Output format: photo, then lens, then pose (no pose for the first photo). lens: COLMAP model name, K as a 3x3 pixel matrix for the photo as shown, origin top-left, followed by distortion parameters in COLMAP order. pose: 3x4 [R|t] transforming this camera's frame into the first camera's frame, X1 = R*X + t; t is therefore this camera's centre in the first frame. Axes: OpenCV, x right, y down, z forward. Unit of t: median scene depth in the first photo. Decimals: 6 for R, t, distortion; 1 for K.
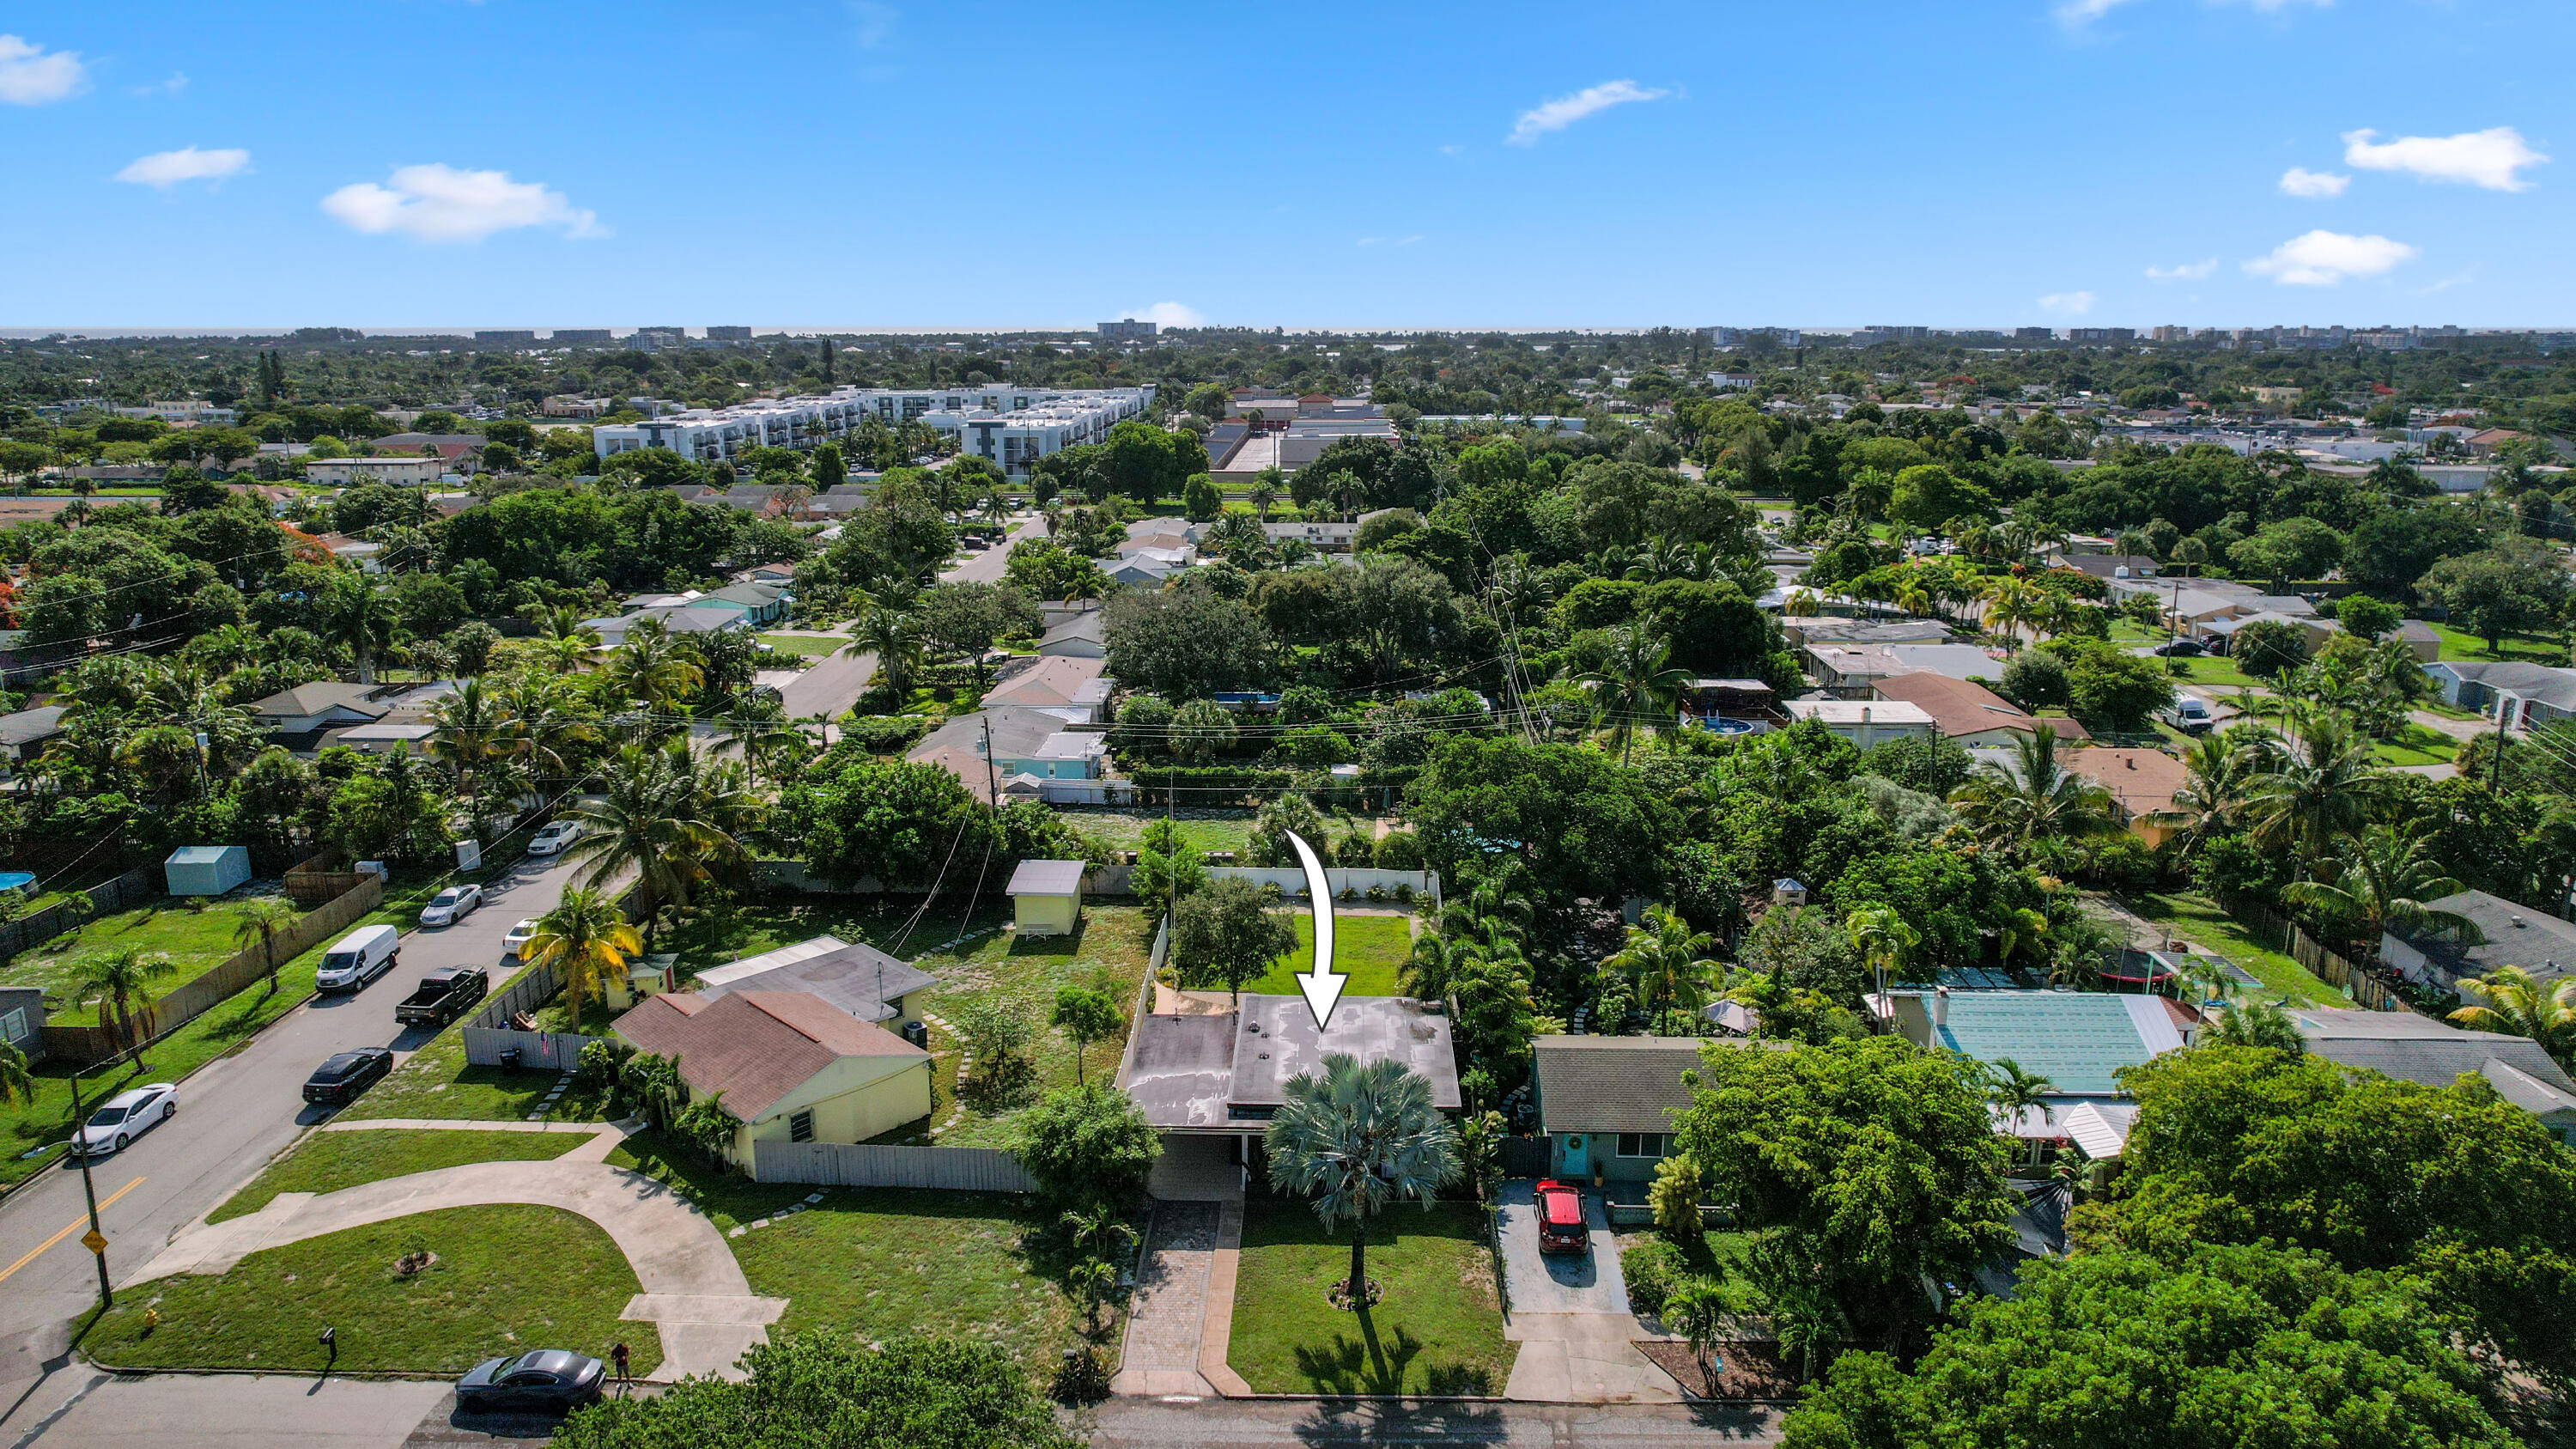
lens RADIAL K [[1651.2, 0, 1288.0], [0, 1651.2, 724.5], [0, 0, 1]] dist [-0.080887, 0.077373]
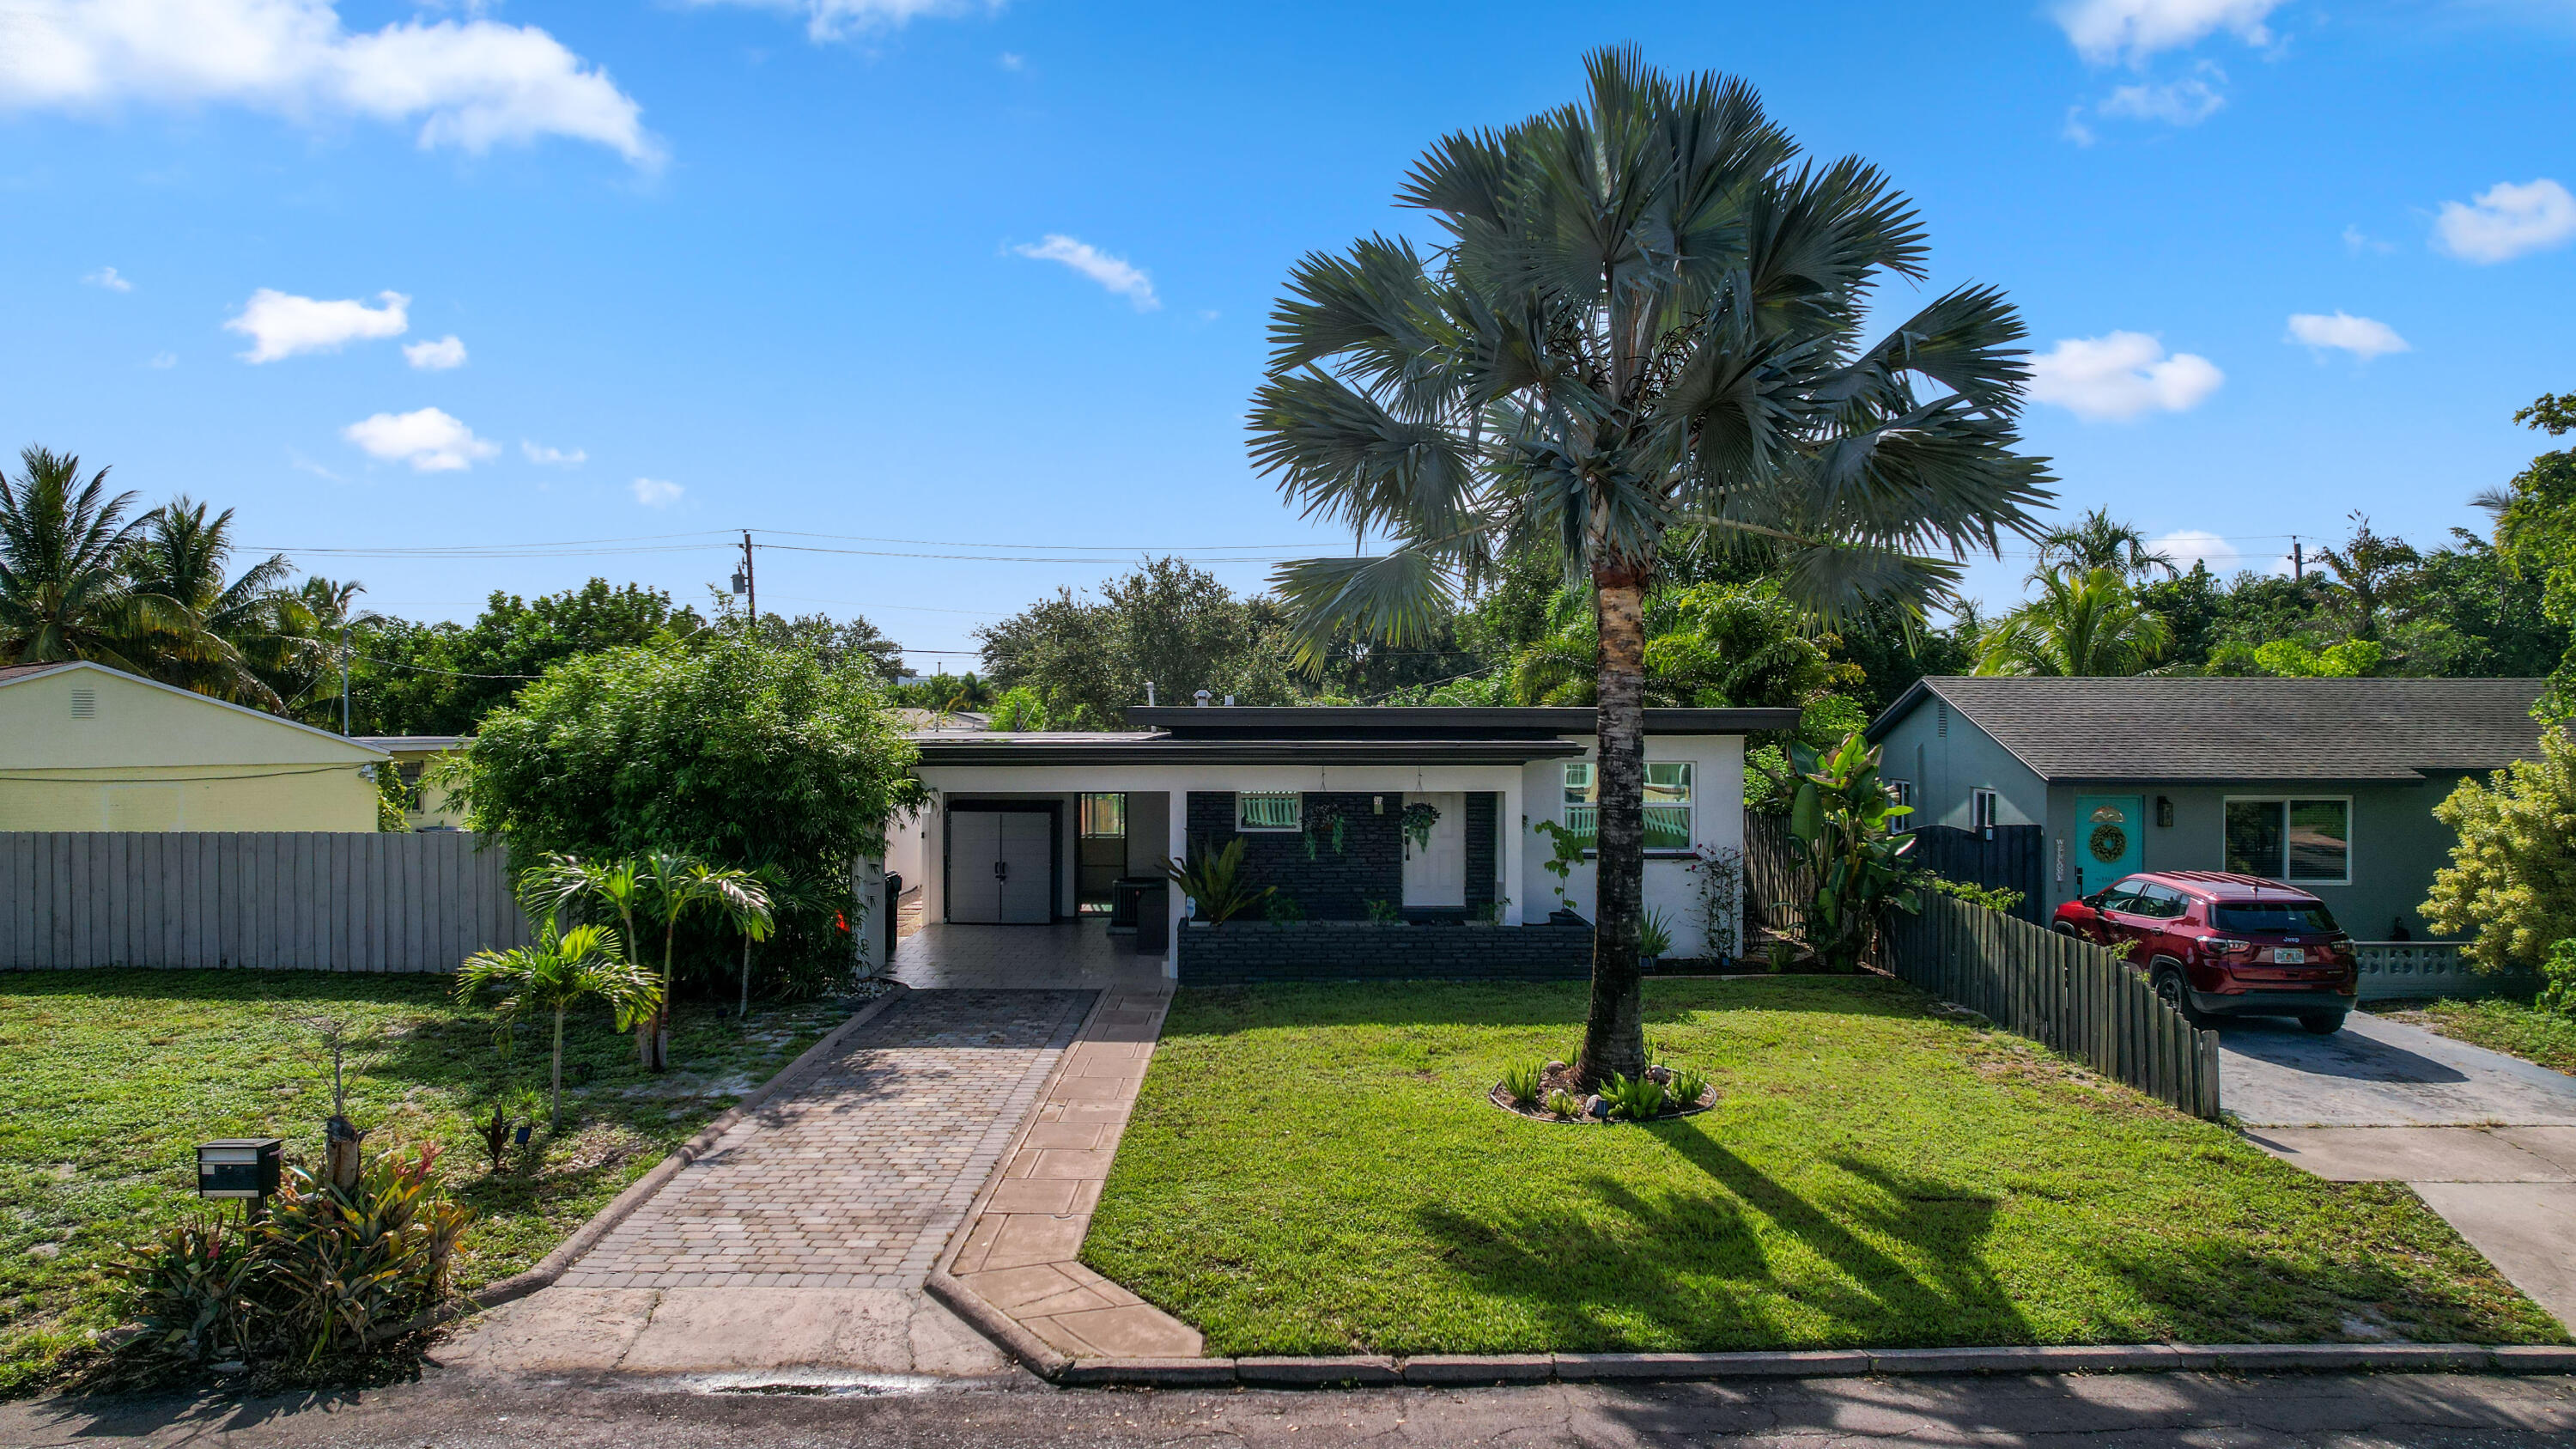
lens RADIAL K [[1651.2, 0, 1288.0], [0, 1651.2, 724.5], [0, 0, 1]] dist [-0.080887, 0.077373]
pose [[0.999424, -0.002668, 0.033821, -0.018053], [0.010764, 0.970334, -0.241529, 0.347933], [-0.032173, 0.241754, 0.969804, 0.731162]]
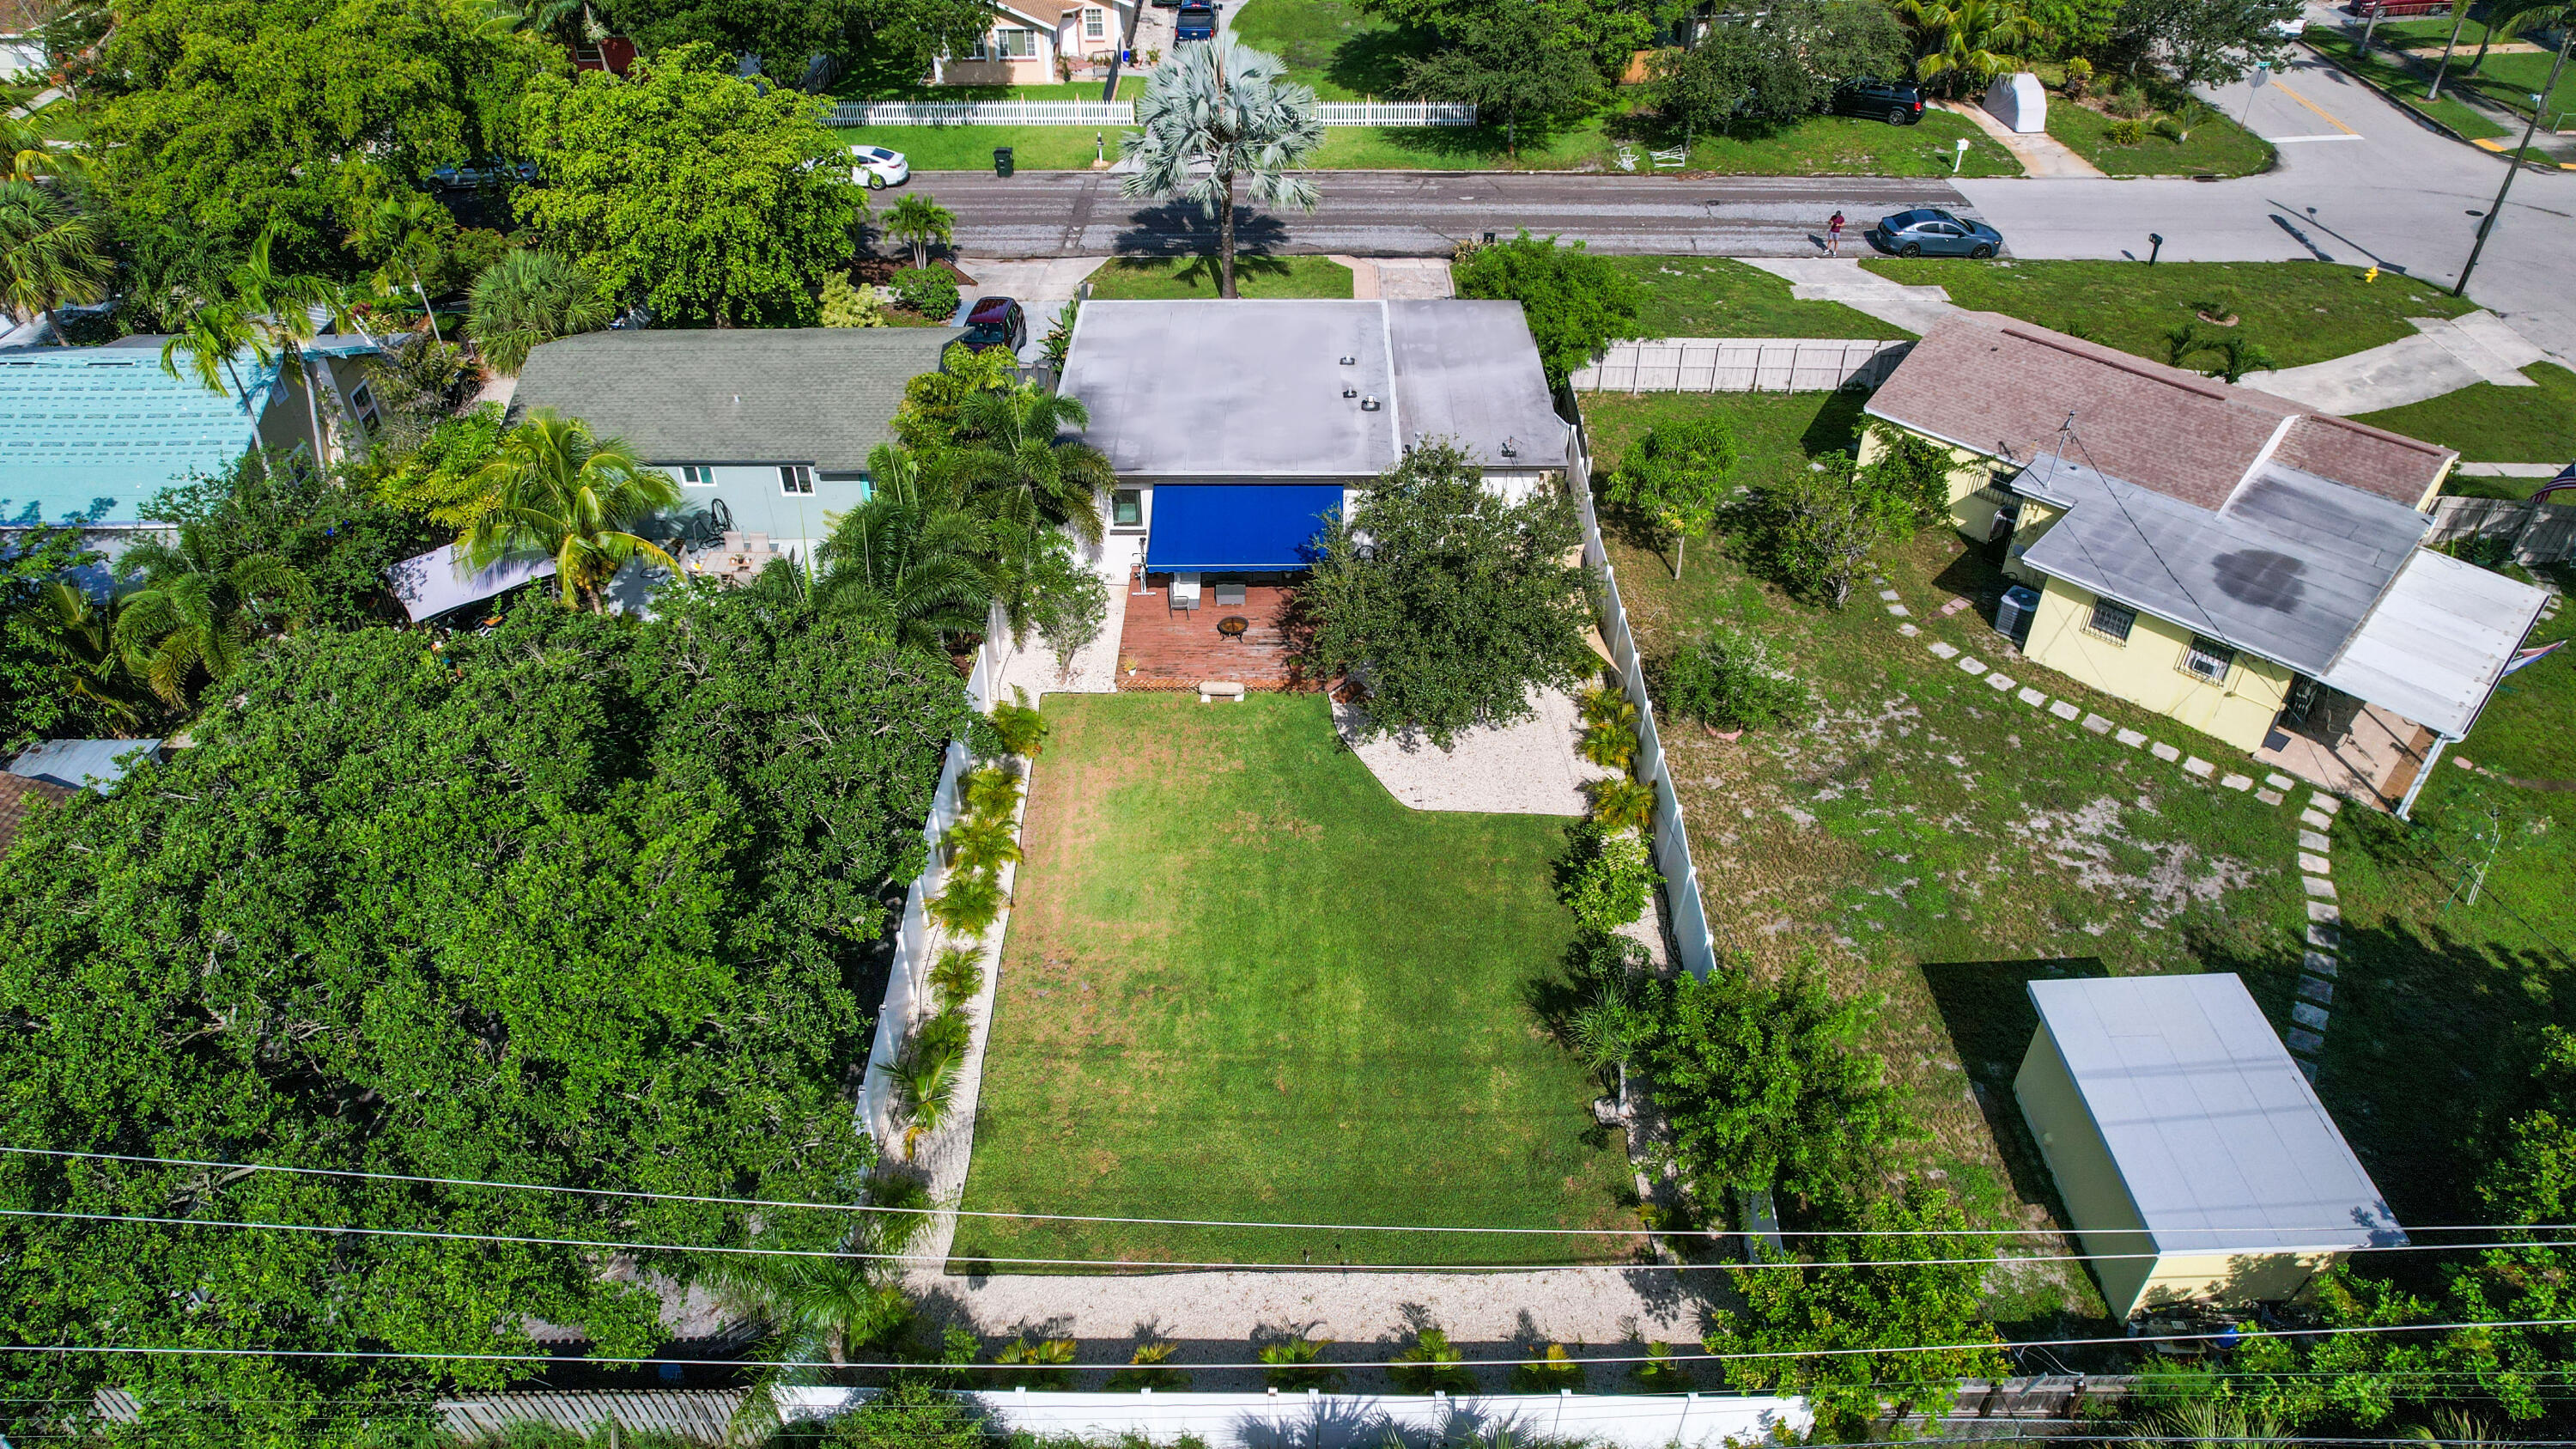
lens RADIAL K [[1651.2, 0, 1288.0], [0, 1651.2, 724.5], [0, 0, 1]] dist [-0.080887, 0.077373]
pose [[-0.999744, 0.013946, -0.017842, 0.027871], [-0.005492, 0.615013, 0.788498, -0.274307], [0.021969, 0.788394, -0.614779, 1.784255]]
